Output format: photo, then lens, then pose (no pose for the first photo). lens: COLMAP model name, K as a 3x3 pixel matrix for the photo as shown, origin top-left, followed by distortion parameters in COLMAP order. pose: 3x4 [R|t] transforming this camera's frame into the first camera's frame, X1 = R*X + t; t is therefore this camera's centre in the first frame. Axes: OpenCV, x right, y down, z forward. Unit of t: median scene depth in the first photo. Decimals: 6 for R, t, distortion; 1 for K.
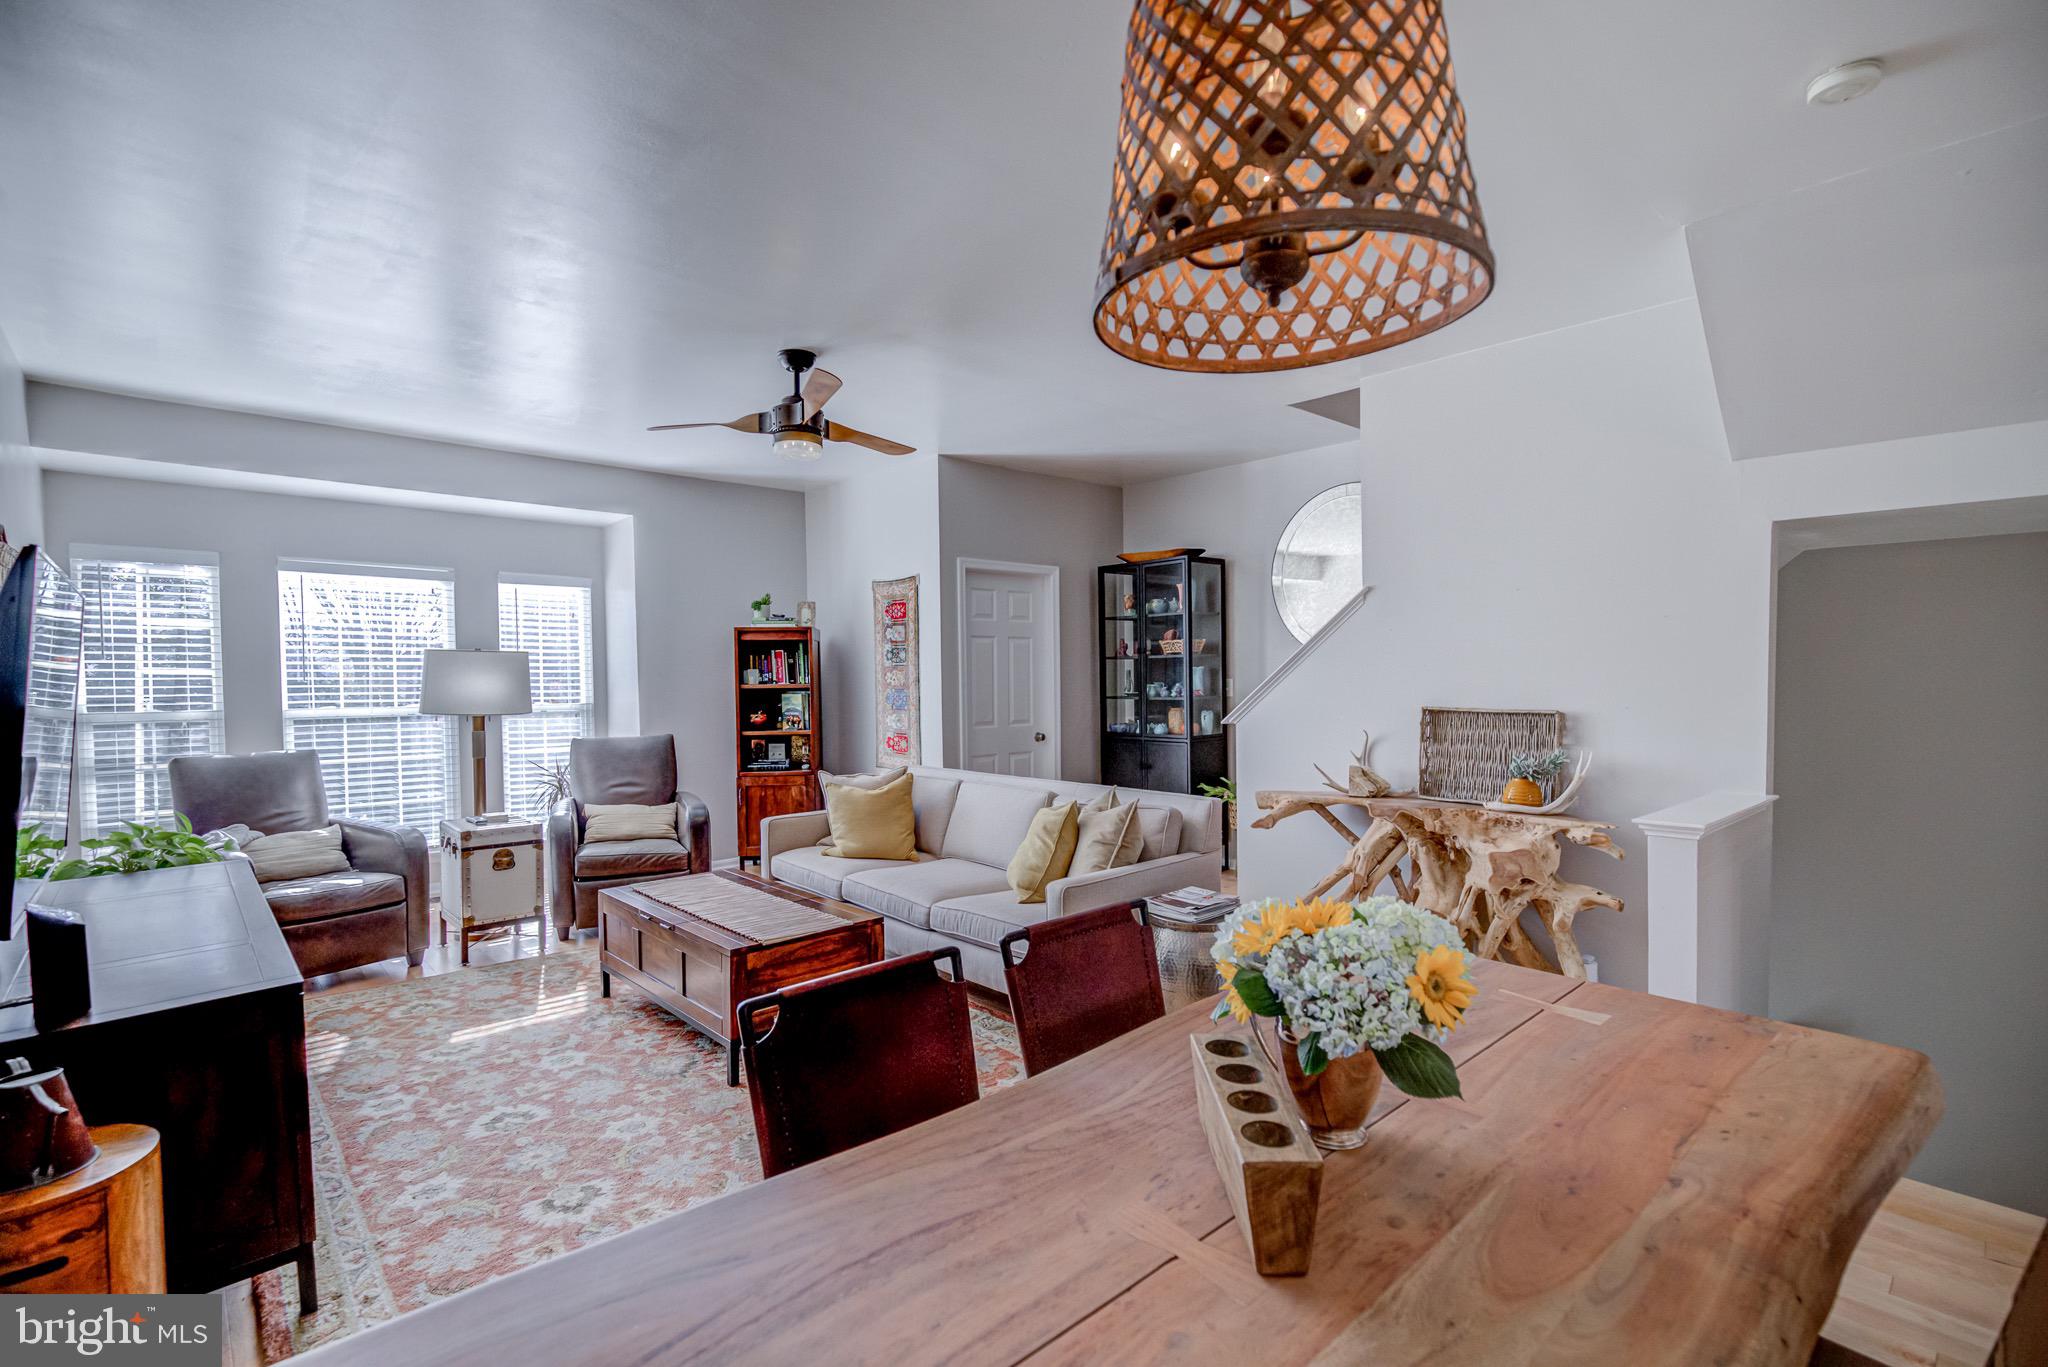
lens RADIAL K [[944.3, 0, 1016.7], [0, 944.3, 699.3], [0, 0, 1]] dist [-0.001730, 0.000550]
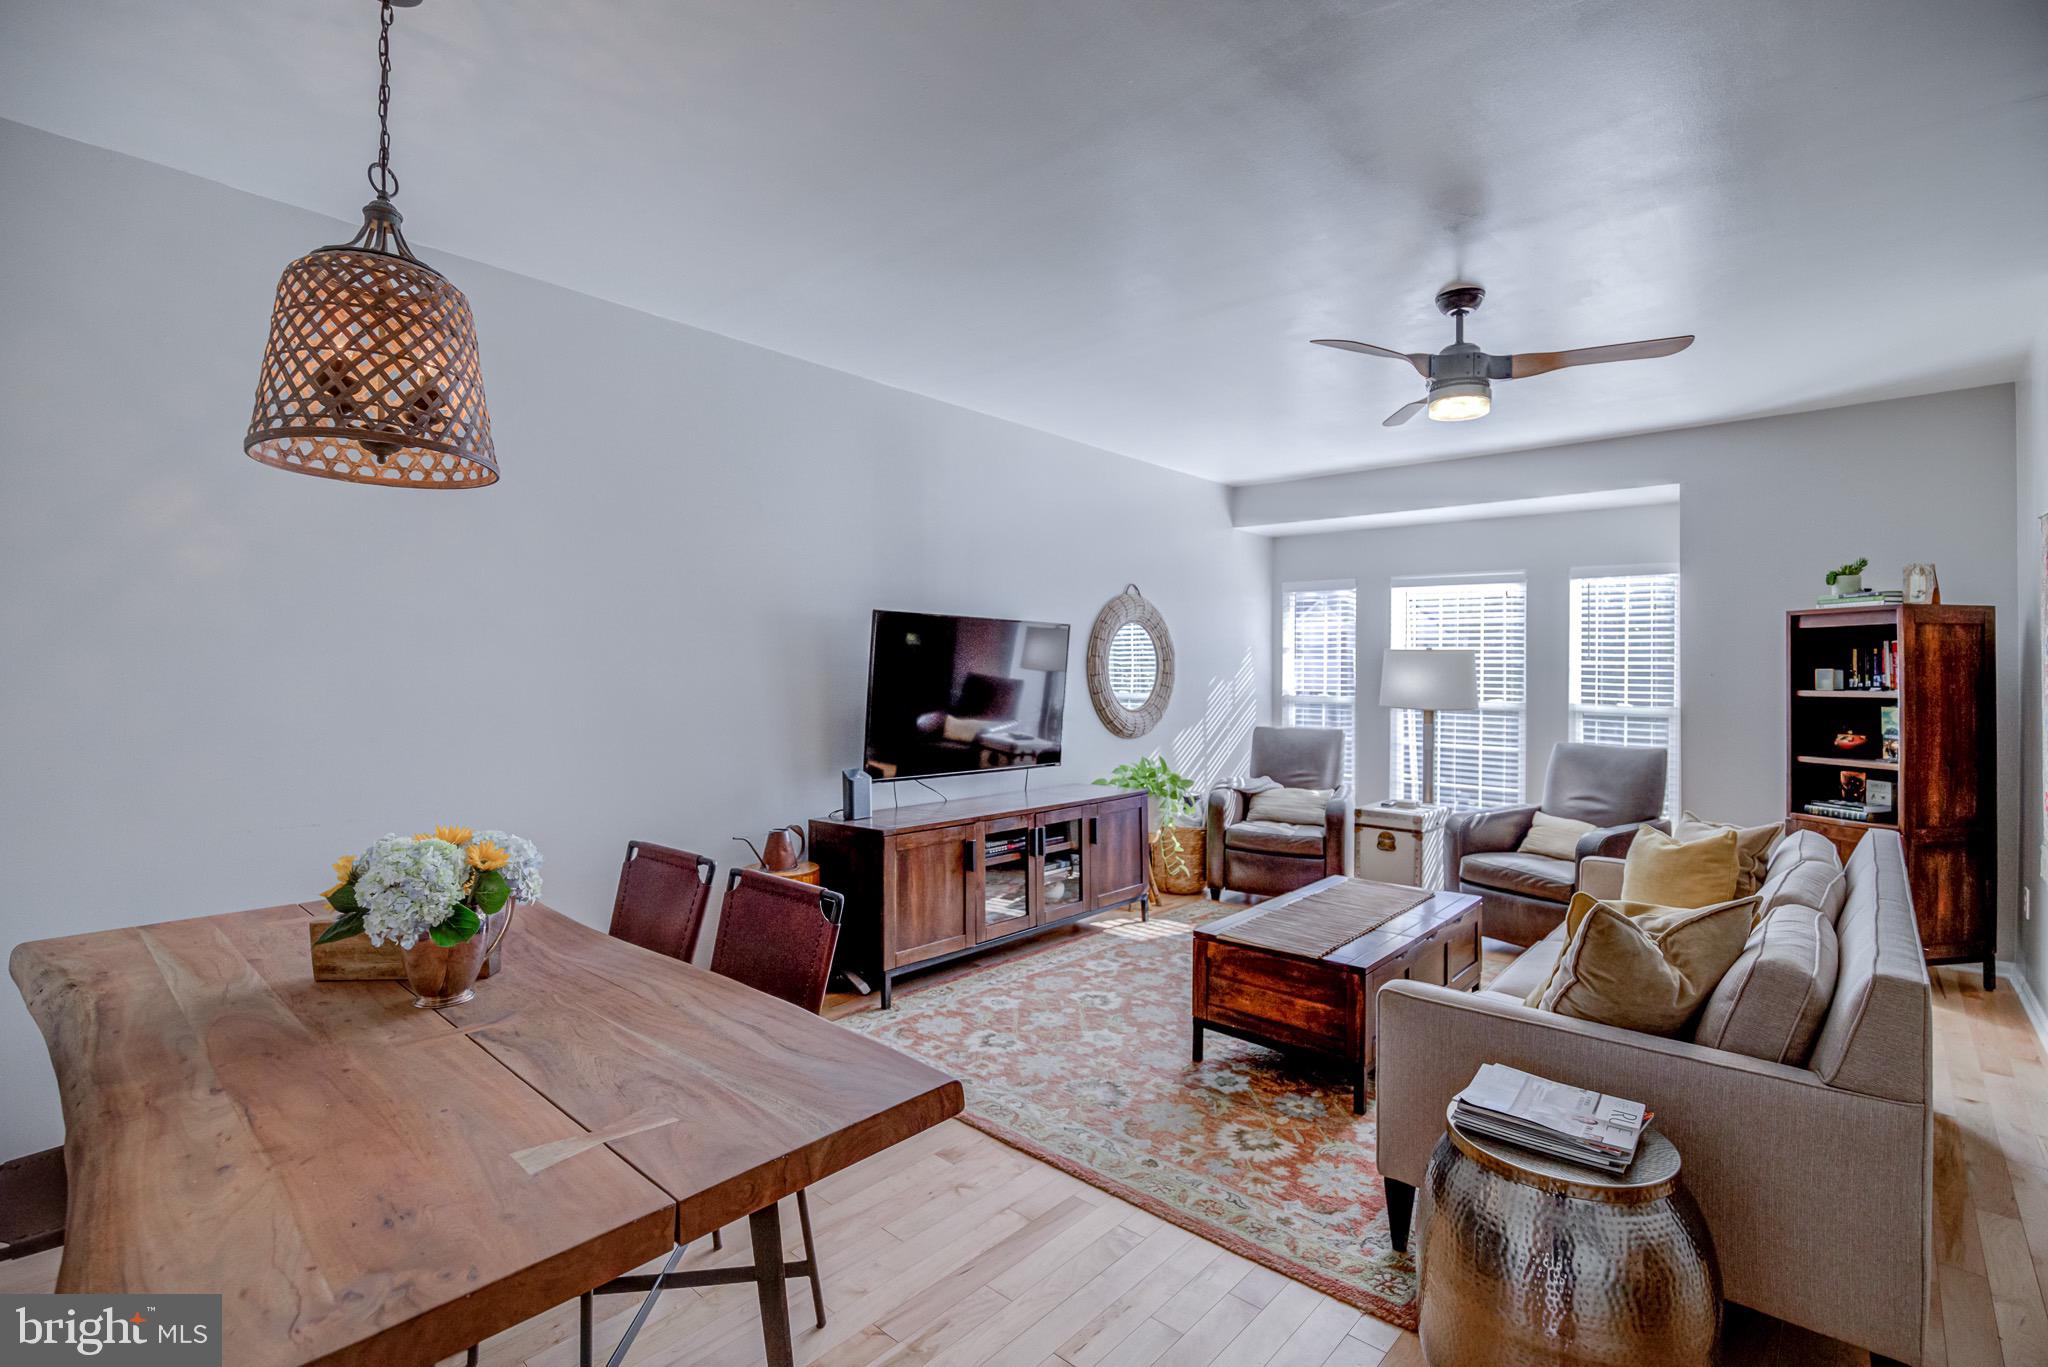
lens RADIAL K [[944.3, 0, 1024.9], [0, 944.3, 663.5], [0, 0, 1]] dist [-0.001730, 0.000550]
pose [[0.093251, -0.000039, -0.995643, 0.495995], [-0.038935, 0.999235, -0.003685, -0.014320], [0.994881, 0.039109, 0.093178, 0.474738]]
